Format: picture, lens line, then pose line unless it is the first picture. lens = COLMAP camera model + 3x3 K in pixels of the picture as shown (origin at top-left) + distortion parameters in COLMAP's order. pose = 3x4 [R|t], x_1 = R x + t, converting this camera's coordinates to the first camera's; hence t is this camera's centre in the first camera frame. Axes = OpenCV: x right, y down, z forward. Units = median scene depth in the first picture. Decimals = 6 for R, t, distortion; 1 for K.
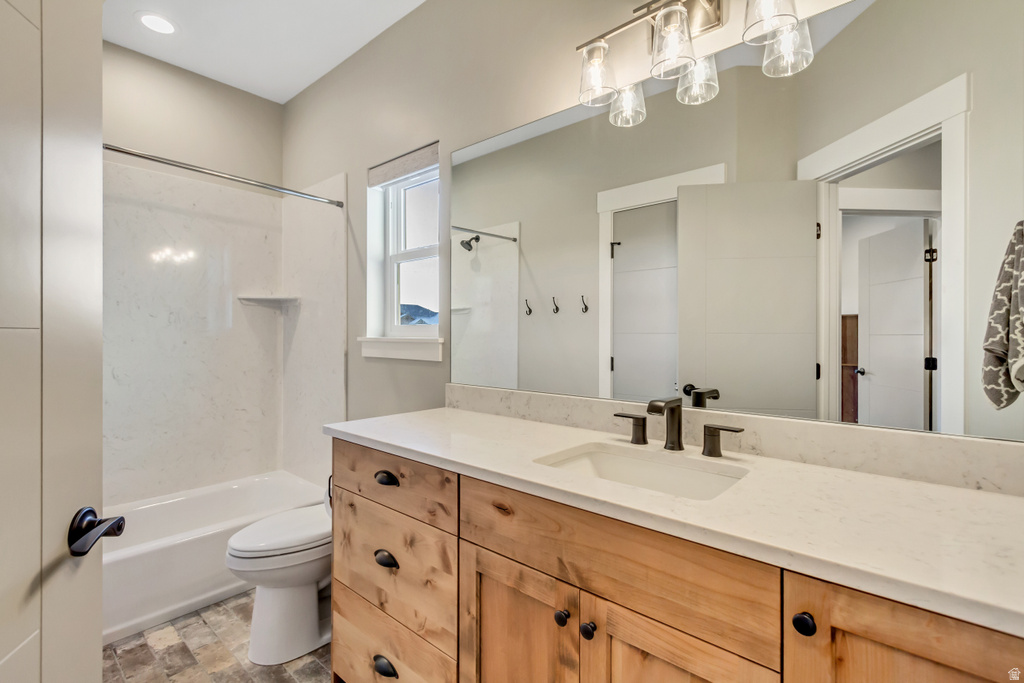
lens RADIAL K [[475.7, 0, 513.7], [0, 475.7, 340.6], [0, 0, 1]] dist [0.007658, -0.001337]
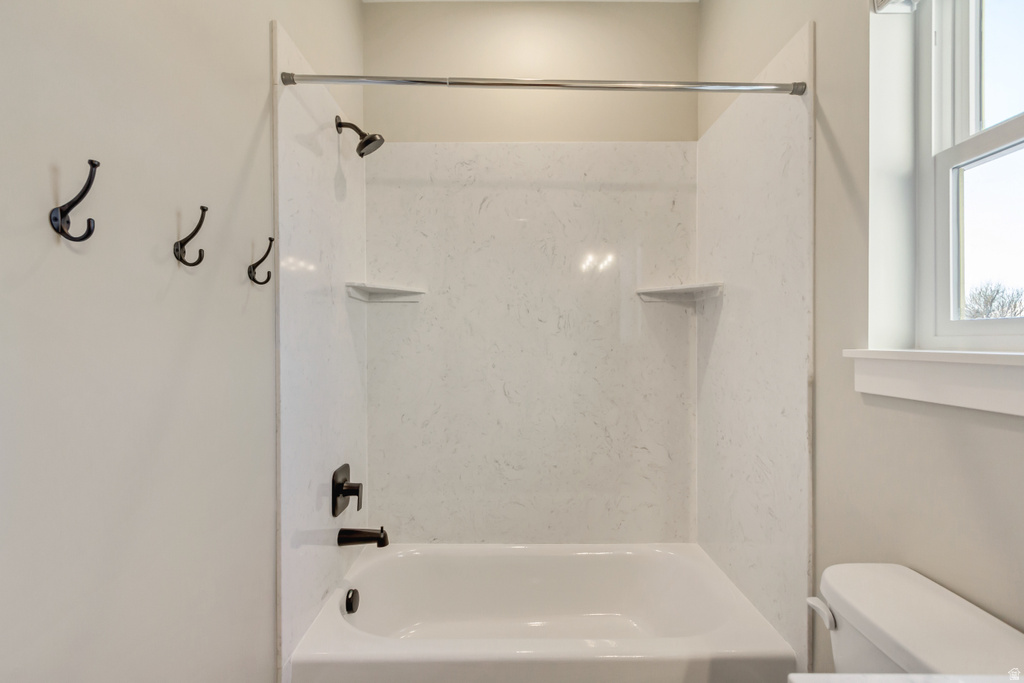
lens RADIAL K [[475.7, 0, 515.0], [0, 475.7, 341.5], [0, 0, 1]] dist [0.007658, -0.001337]
pose [[0.667629, -0.004316, -0.744481, -0.185574], [-0.004895, 0.999936, -0.010186, -0.008306], [0.744478, 0.010445, 0.667566, 0.429387]]
